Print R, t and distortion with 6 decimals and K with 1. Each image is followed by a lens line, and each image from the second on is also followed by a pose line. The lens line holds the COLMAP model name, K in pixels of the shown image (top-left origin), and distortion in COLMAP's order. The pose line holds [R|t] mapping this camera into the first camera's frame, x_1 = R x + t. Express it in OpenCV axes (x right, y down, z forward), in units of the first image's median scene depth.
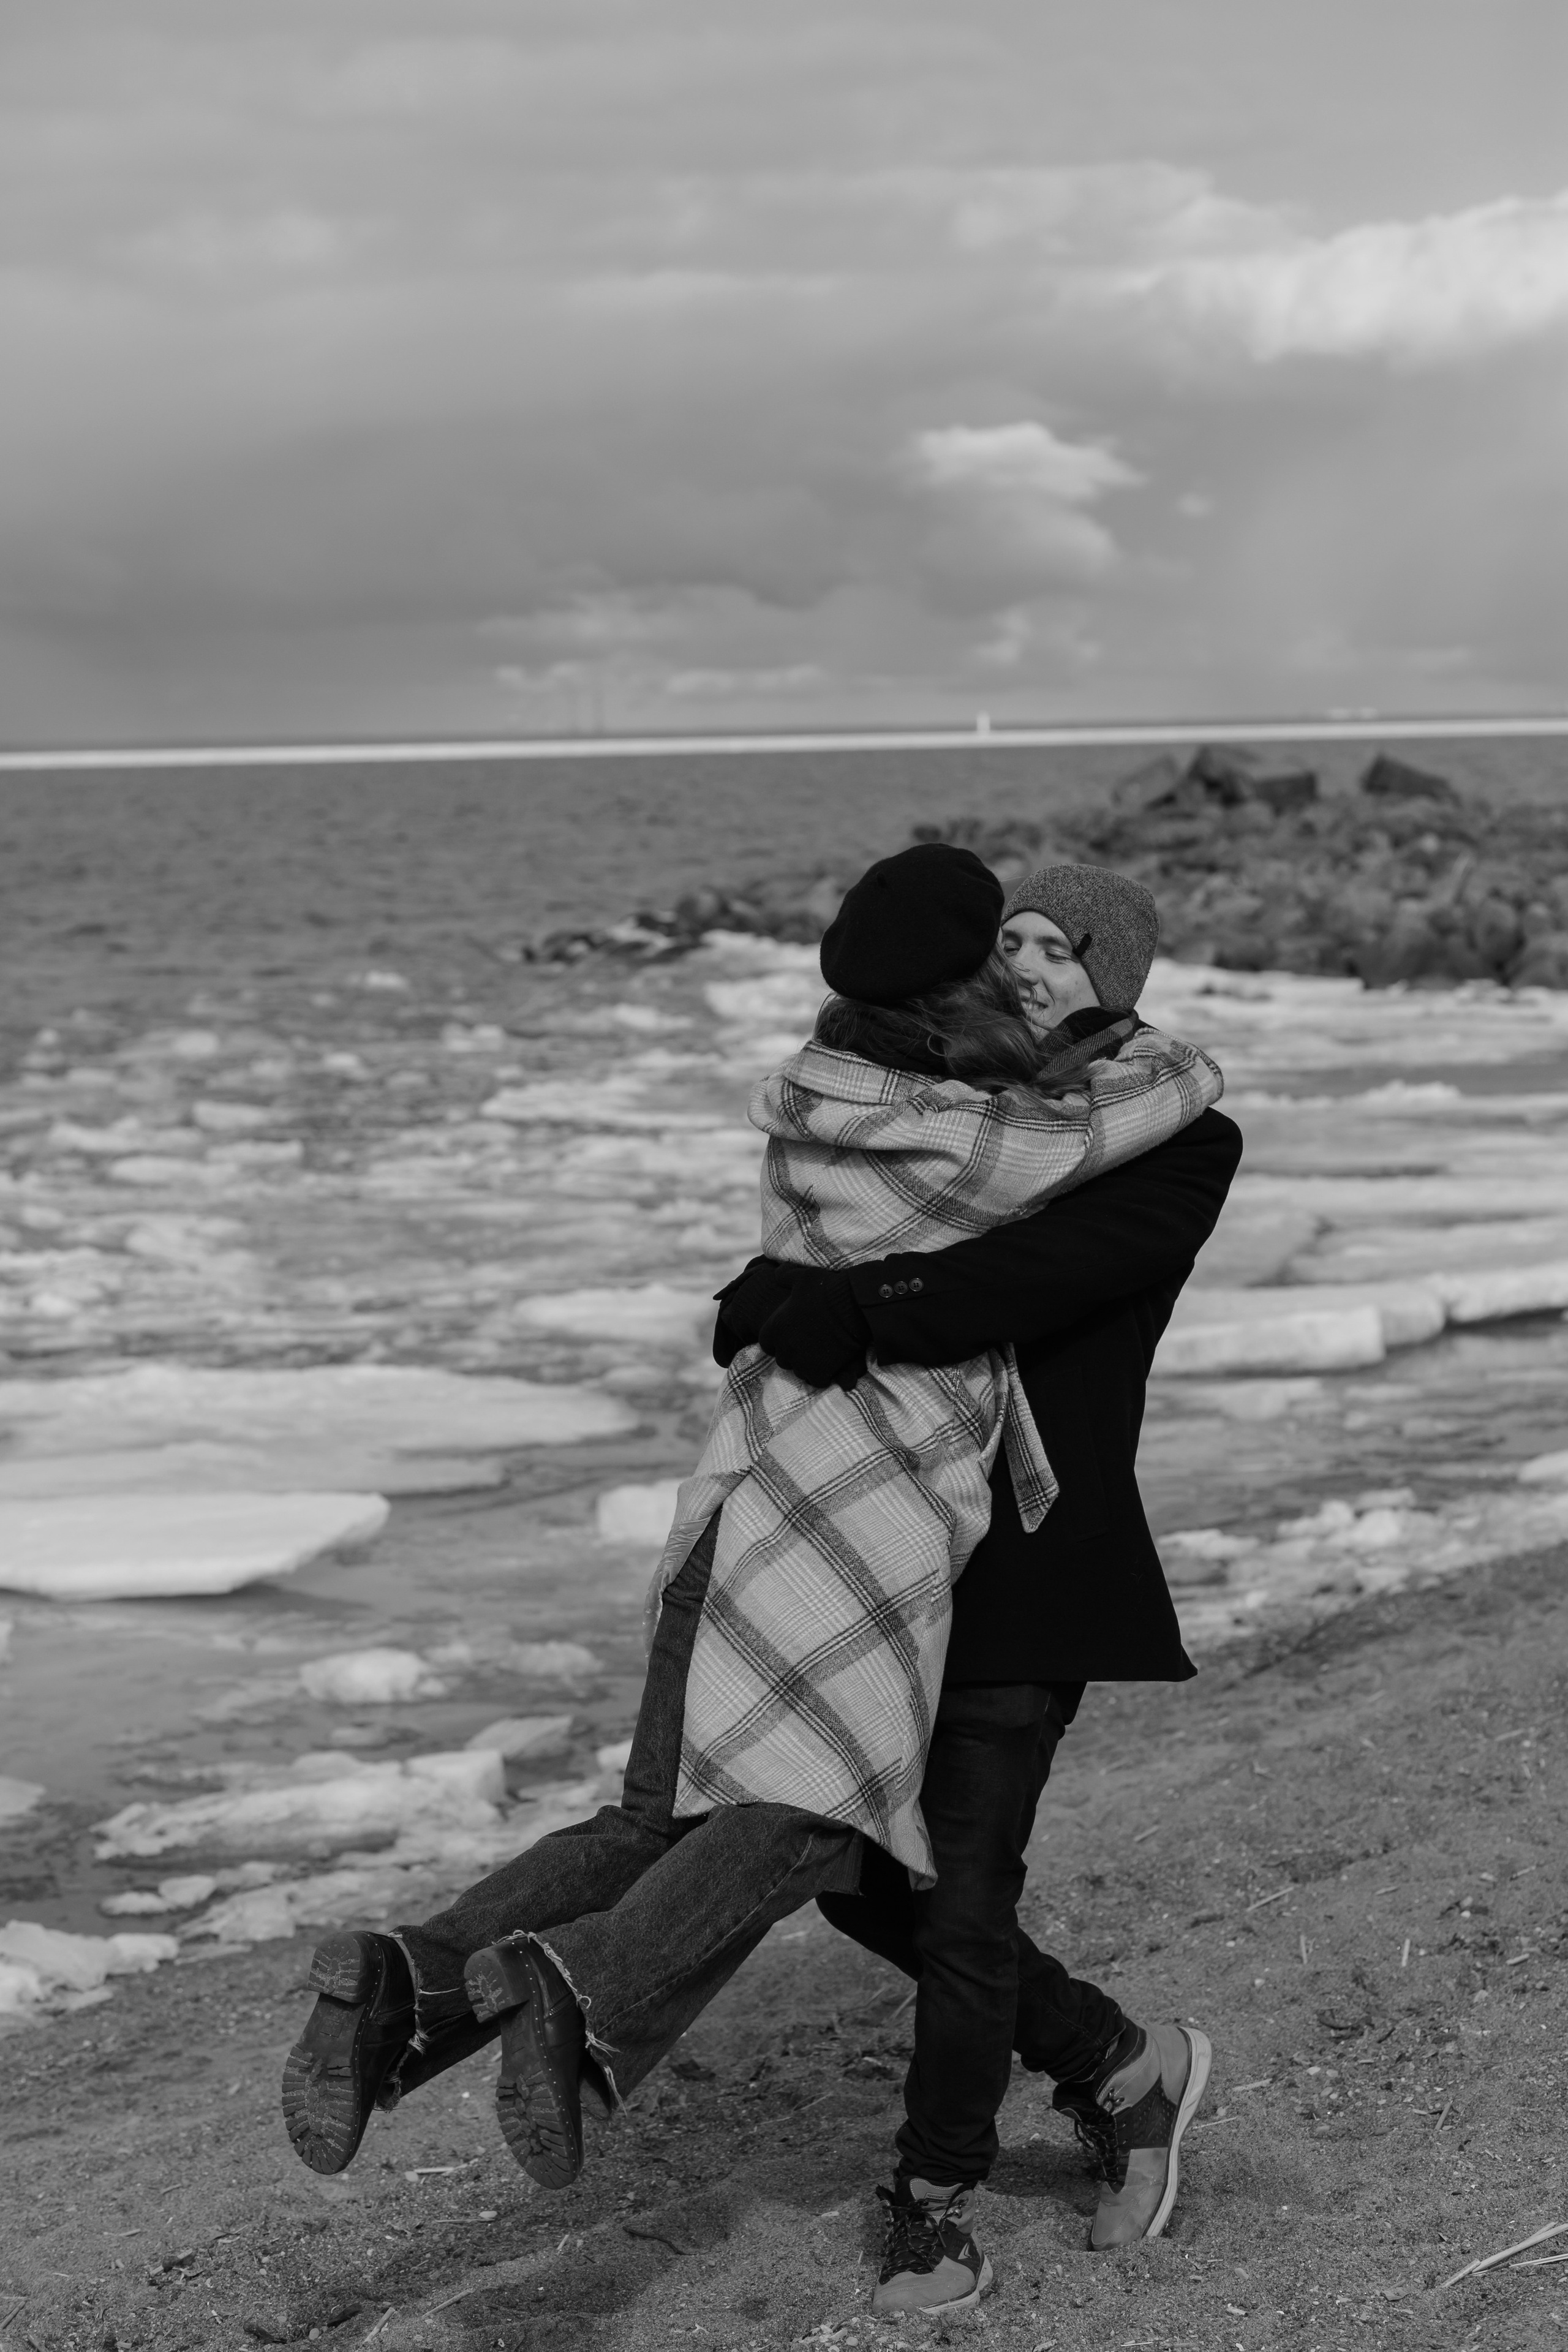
lens RADIAL K [[5957.6, 0, 784.0], [0, 5957.6, 1176.0], [0, 0, 1]] dist [0.036722, 0.762800]
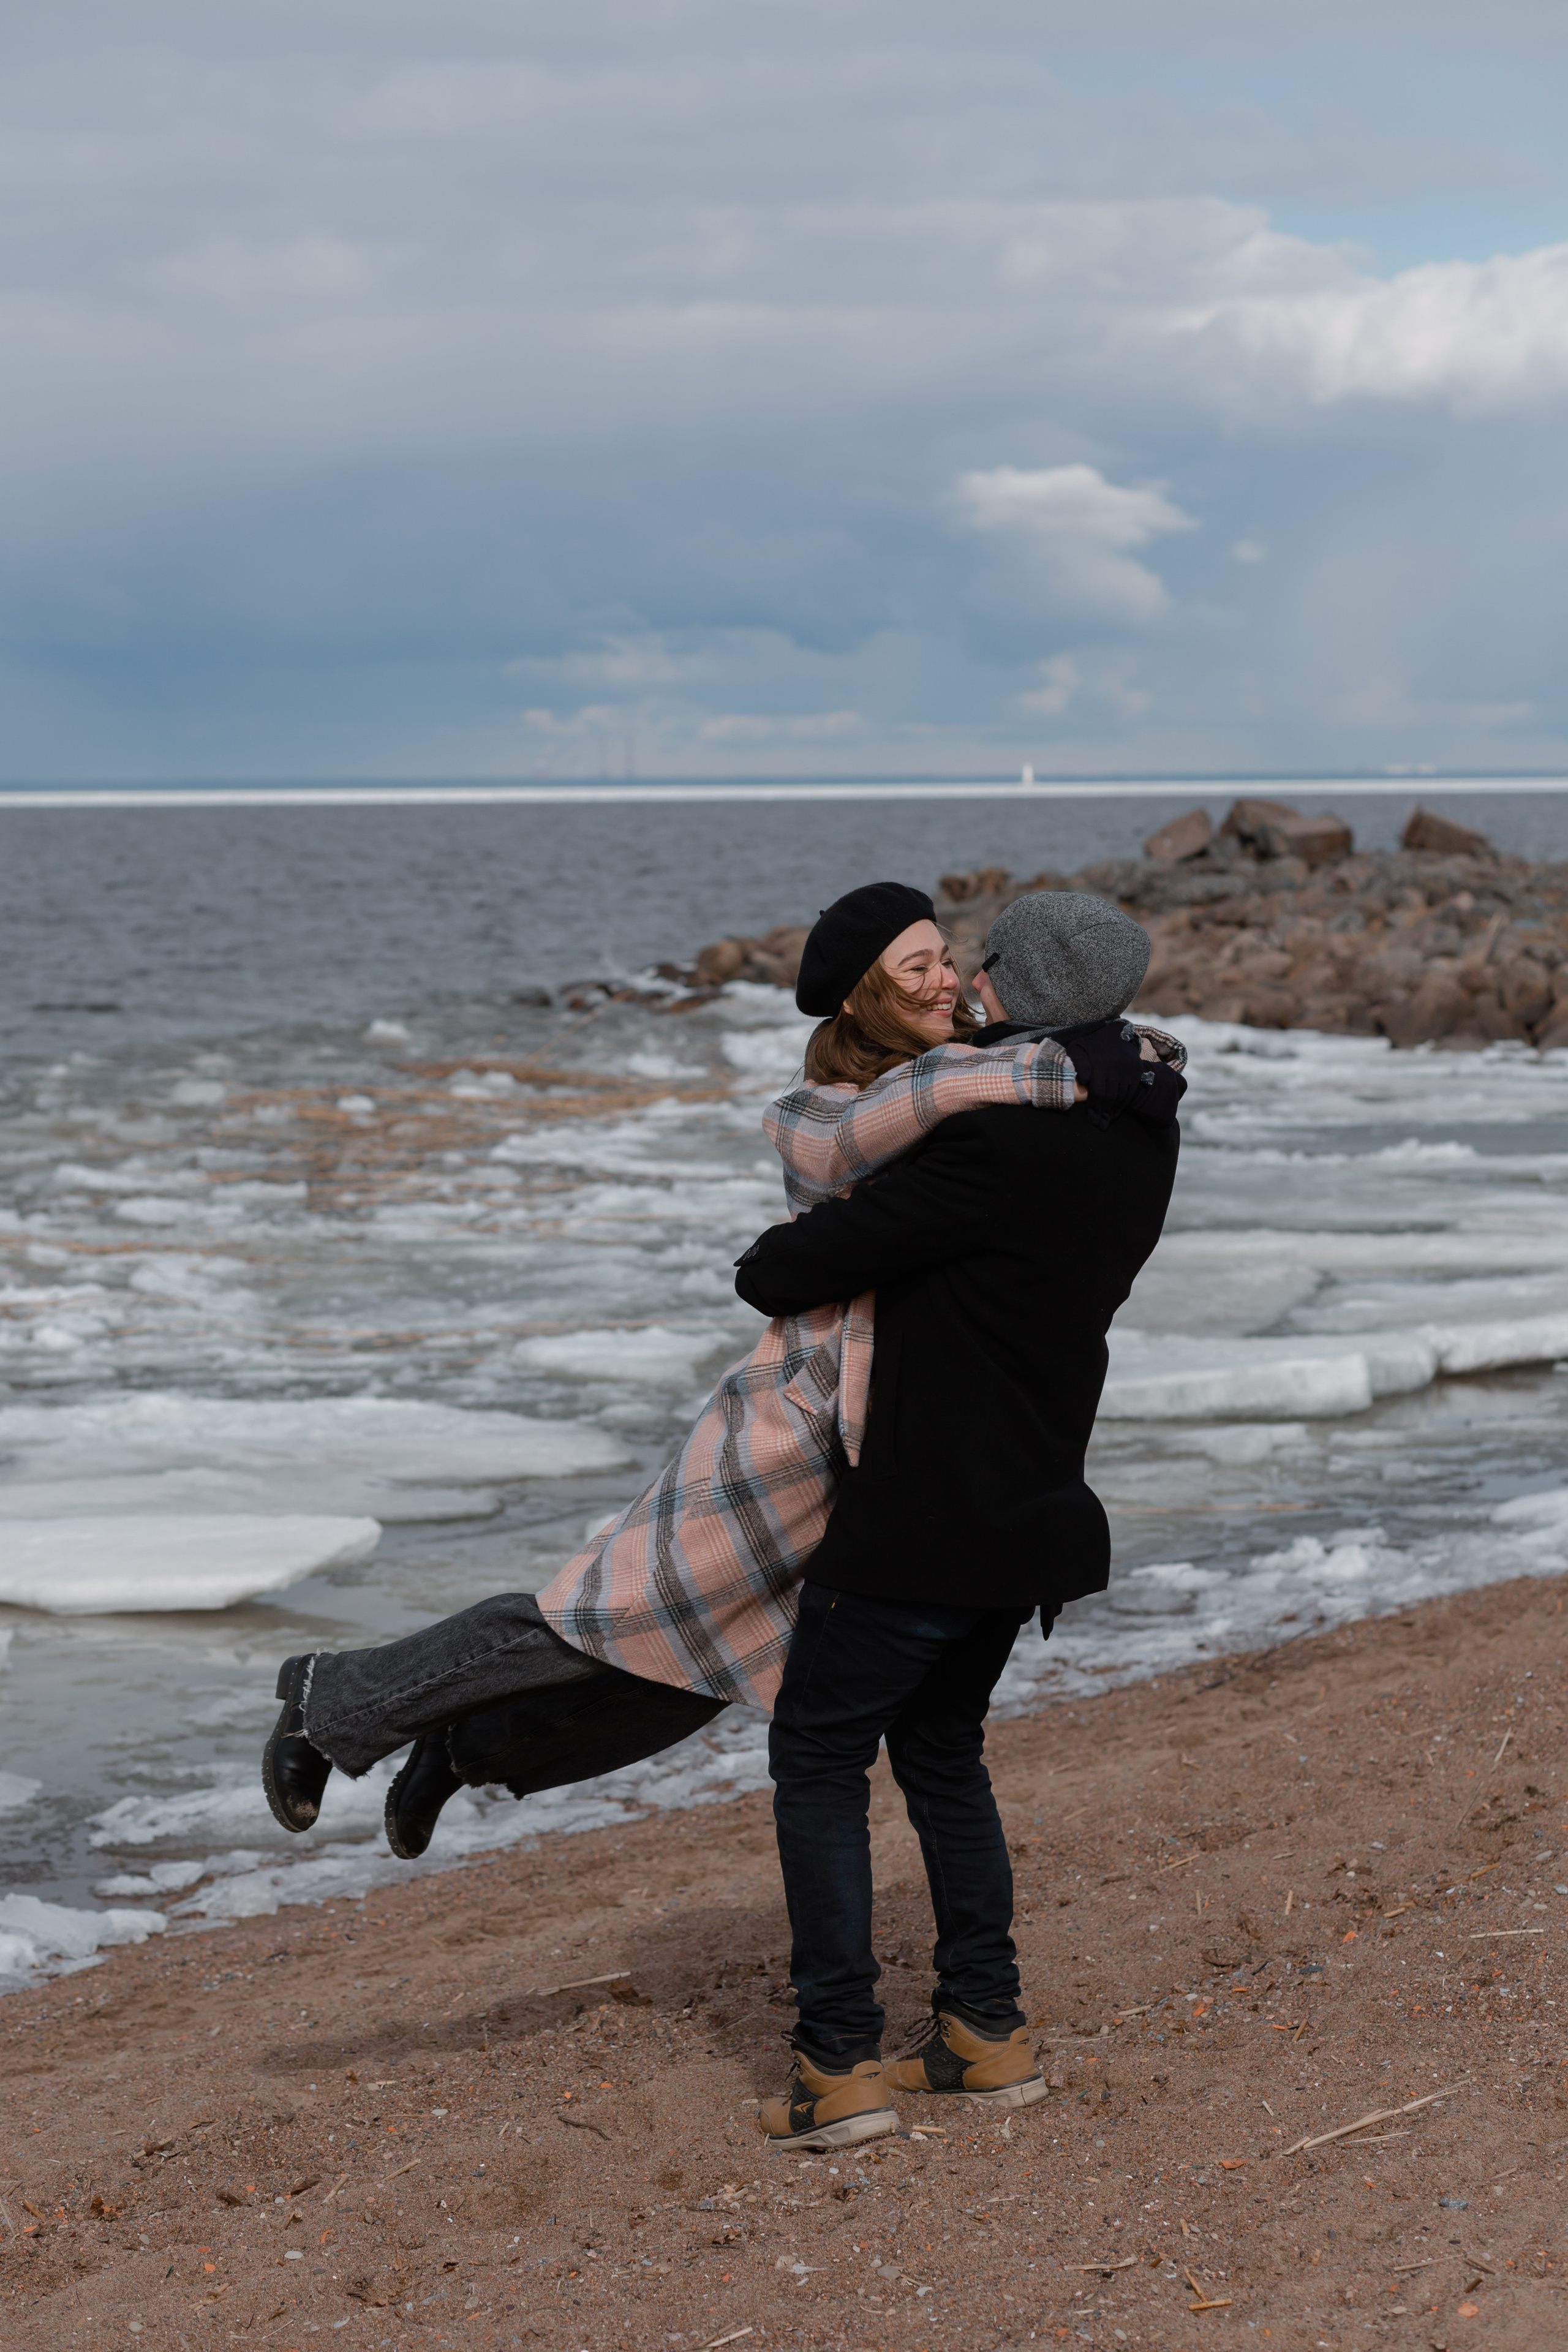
lens RADIAL K [[6325.3, 0, 784.0], [0, 6325.3, 1176.0], [0, 0, 1]] dist [0.091321, -0.045959]
pose [[0.999882, 0.013245, -0.007826, 0.012996], [-0.013338, 0.999840, -0.011927, 0.008368], [0.007667, 0.012030, 0.999898, -0.108253]]
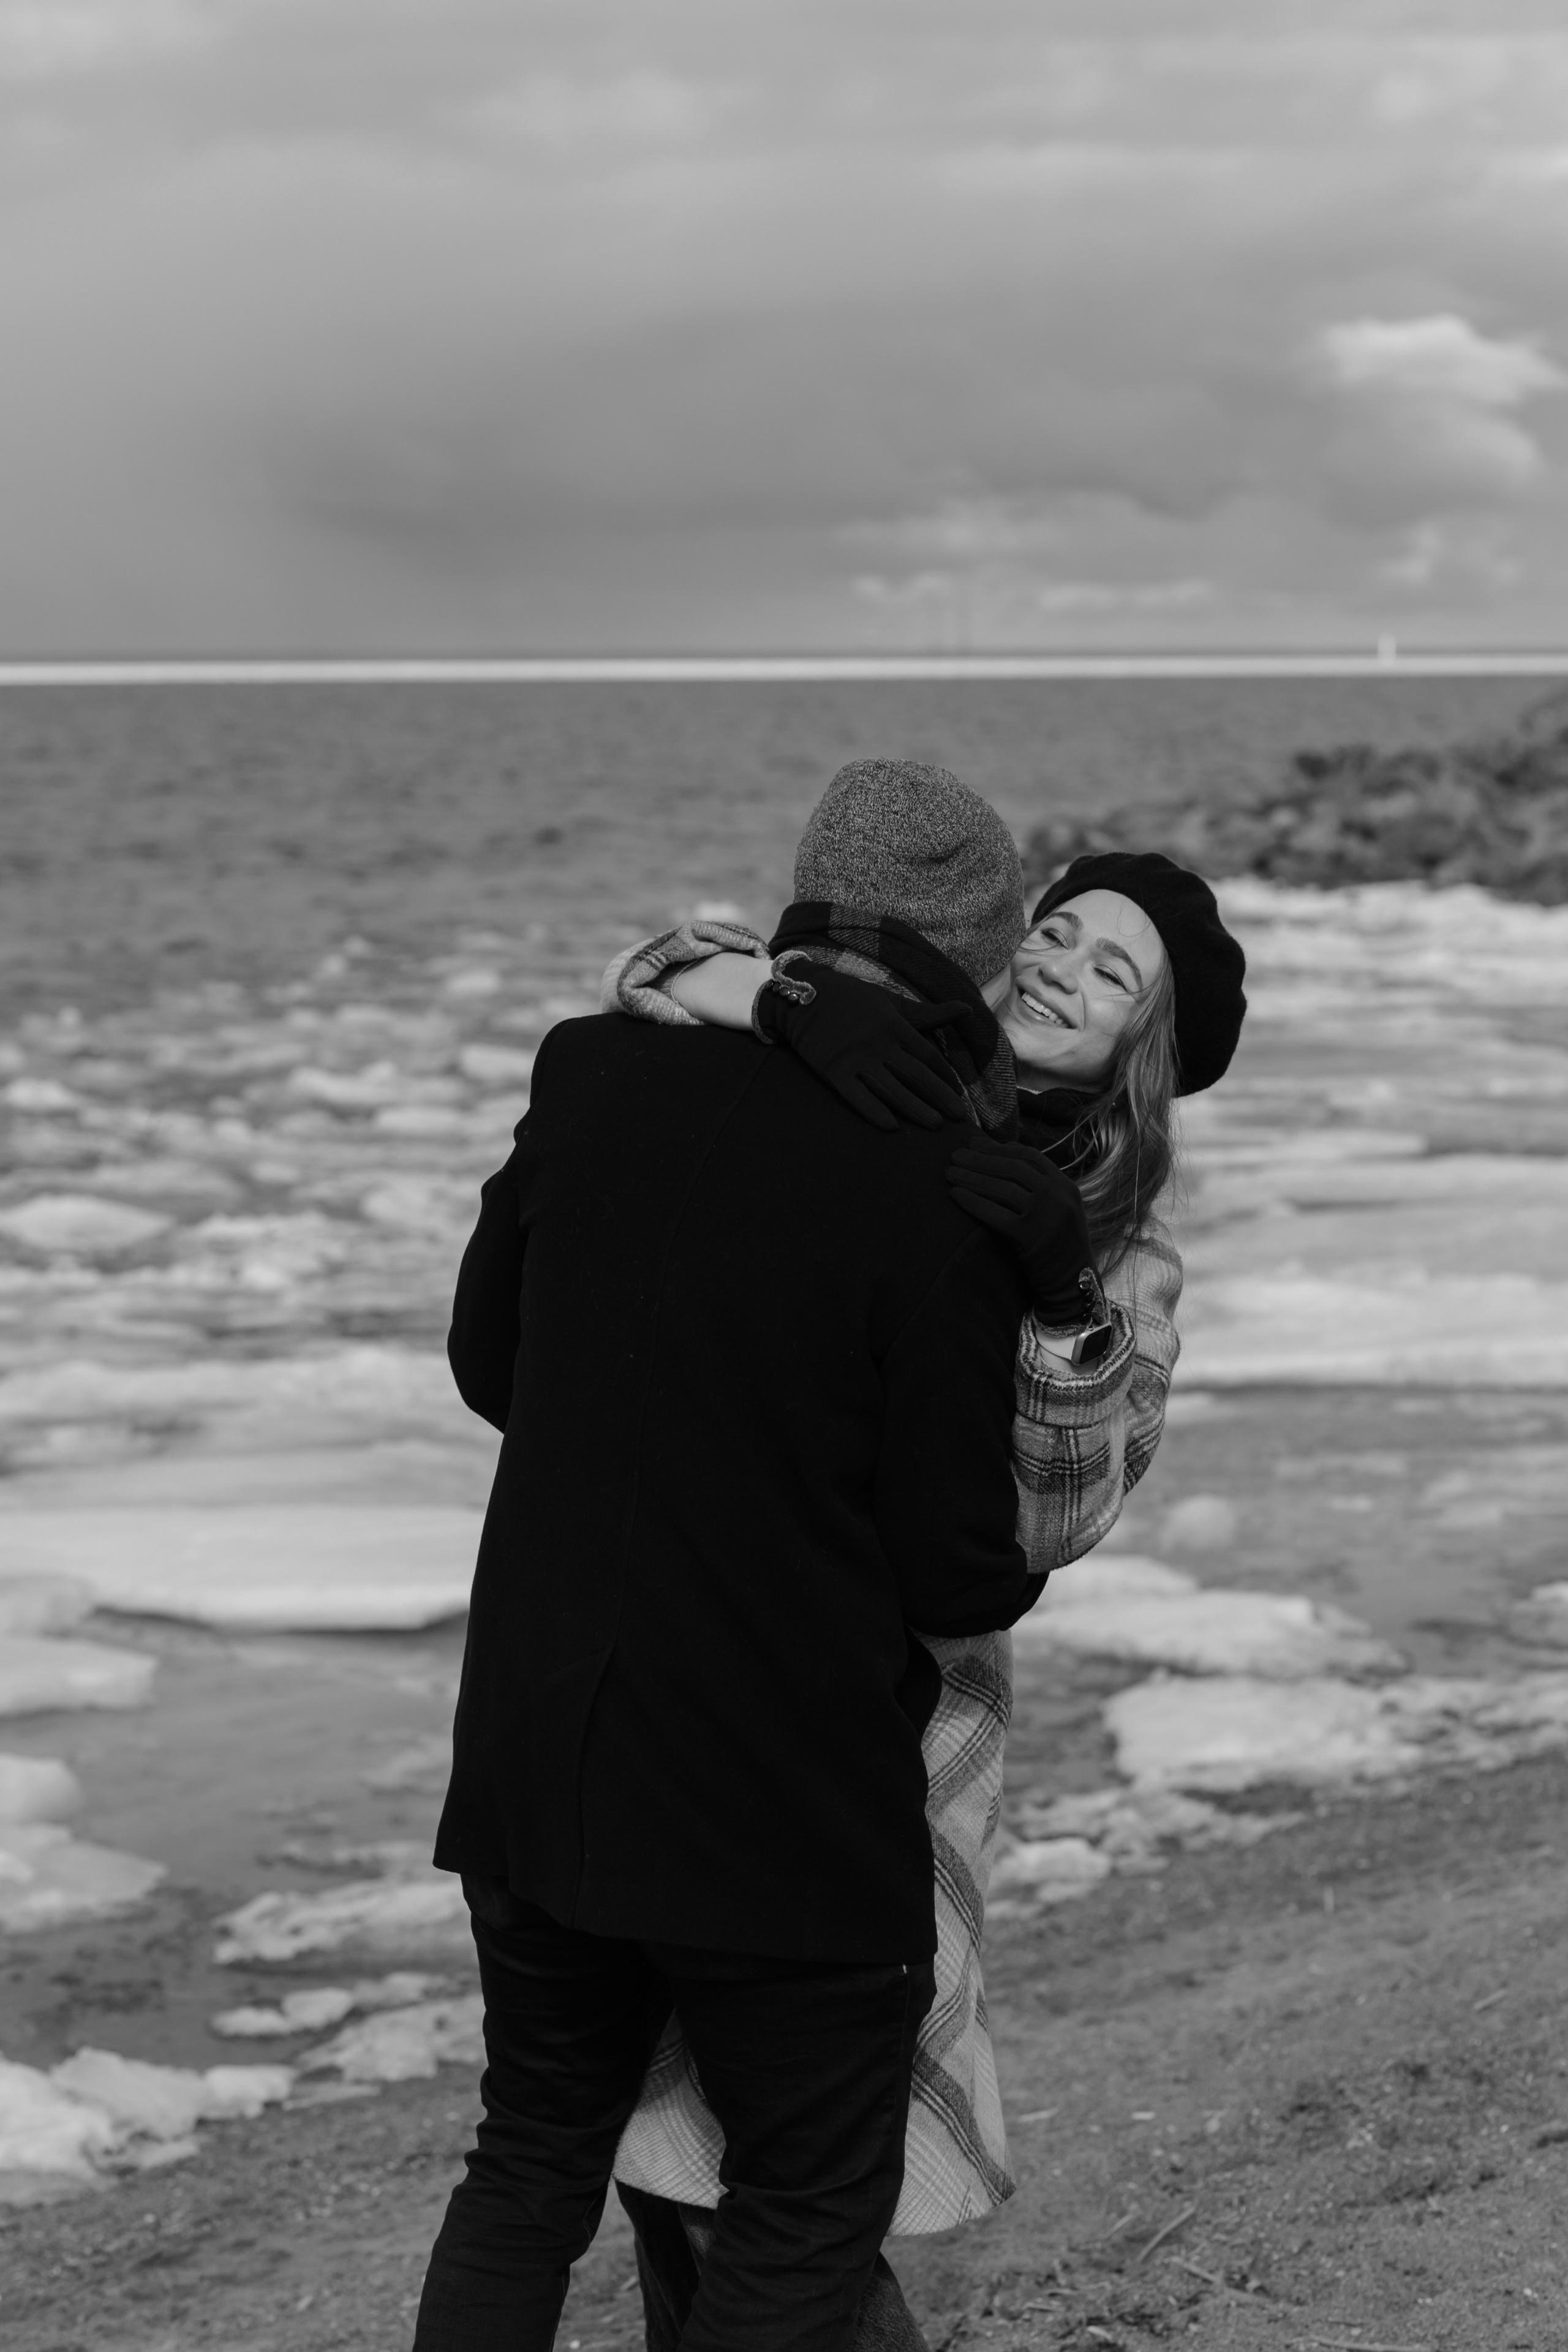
lens RADIAL K [[6325.3, 0, 784.0], [0, 6325.3, 1176.0], [0, 0, 1]] dist [0.091321, -0.045959]
pose [[0.997815, 0.022460, -0.062135, 0.014185], [-0.022067, 0.999732, 0.006997, -0.001361], [0.062275, -0.005610, 0.998043, 0.131853]]
